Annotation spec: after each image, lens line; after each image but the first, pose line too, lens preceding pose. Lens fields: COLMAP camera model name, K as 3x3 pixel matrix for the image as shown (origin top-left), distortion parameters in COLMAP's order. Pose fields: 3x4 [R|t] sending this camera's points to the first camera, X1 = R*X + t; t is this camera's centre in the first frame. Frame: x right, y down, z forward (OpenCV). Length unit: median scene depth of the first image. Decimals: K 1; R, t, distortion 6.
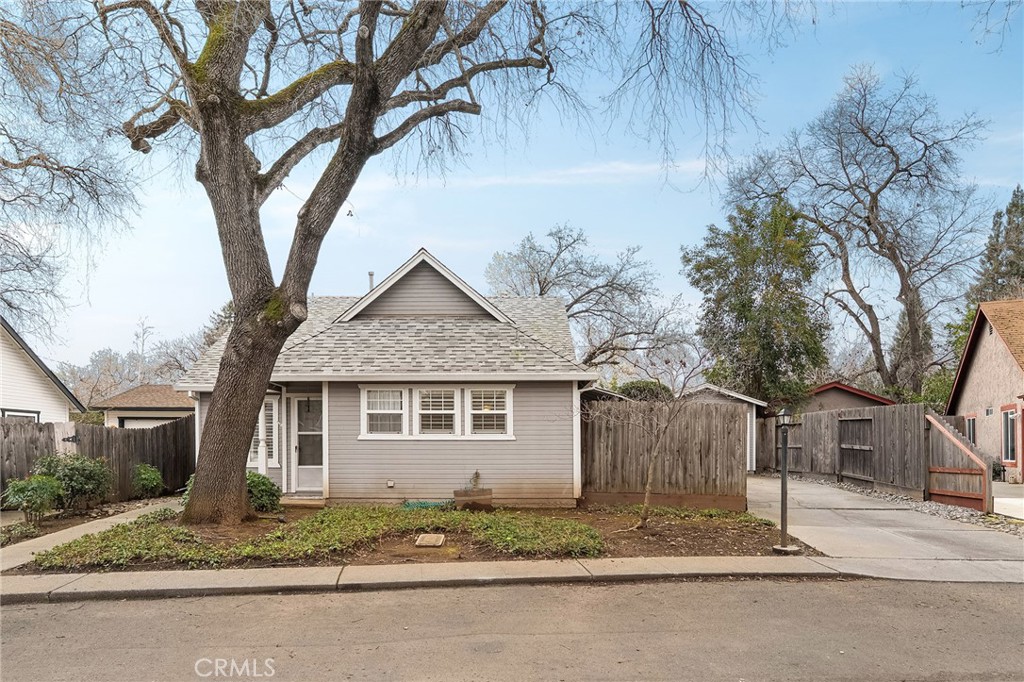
lens RADIAL K [[641.5, 0, 508.9], [0, 641.5, 437.6], [0, 0, 1]] dist [0.003500, -0.001026]
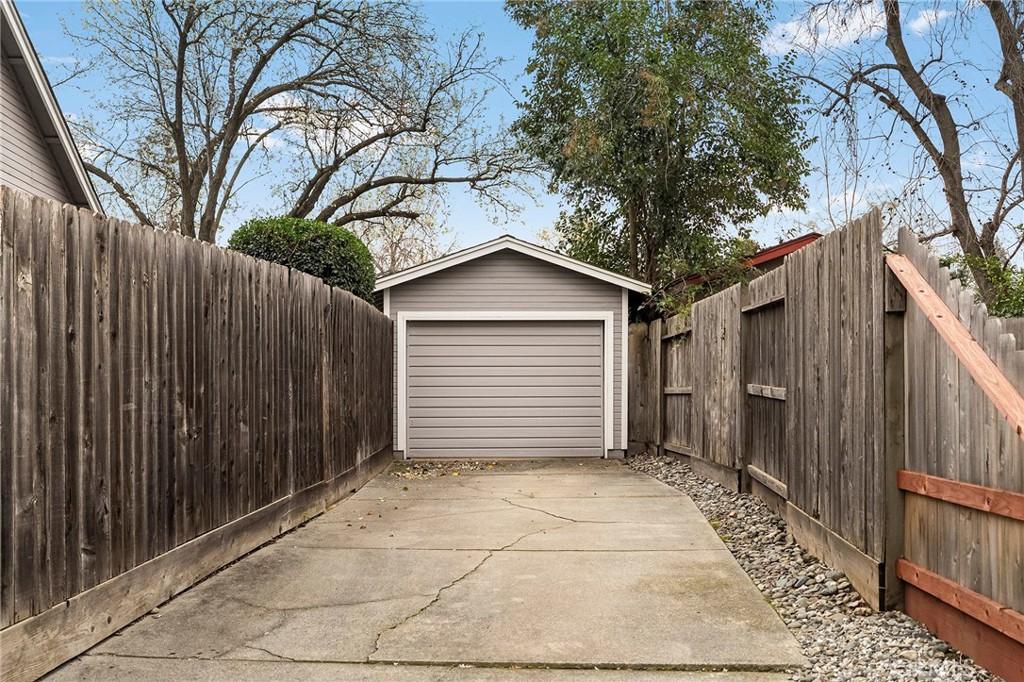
lens RADIAL K [[1029.5, 0, 501.5], [0, 1029.5, 419.4], [0, 0, 1]] dist [0.004767, 0.000000]
pose [[0.998177, -0.009304, 0.059627, 0.472871], [0.007039, 0.999250, 0.038079, 0.010478], [-0.059937, -0.037590, 0.997494, 0.612050]]
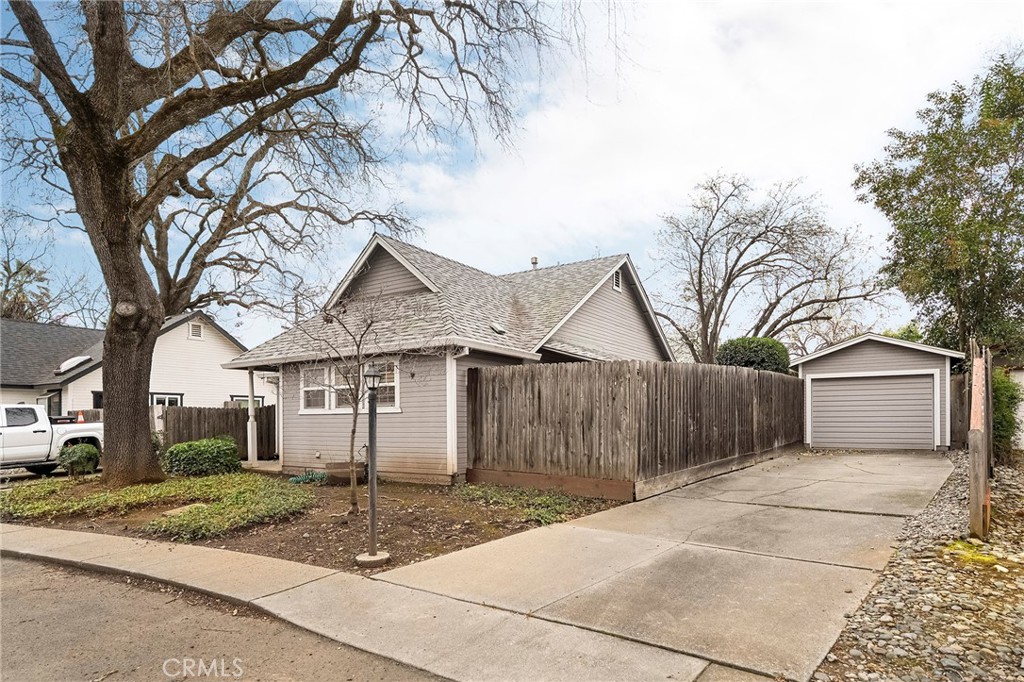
lens RADIAL K [[560.0, 0, 515.5], [0, 560.0, 419.7], [0, 0, 1]] dist [-0.001335, -0.002930]
pose [[0.841797, -0.009130, -0.539717, 0.559208], [0.018745, 0.999748, 0.012324, 0.006718], [0.539469, -0.020492, 0.841756, 0.341042]]
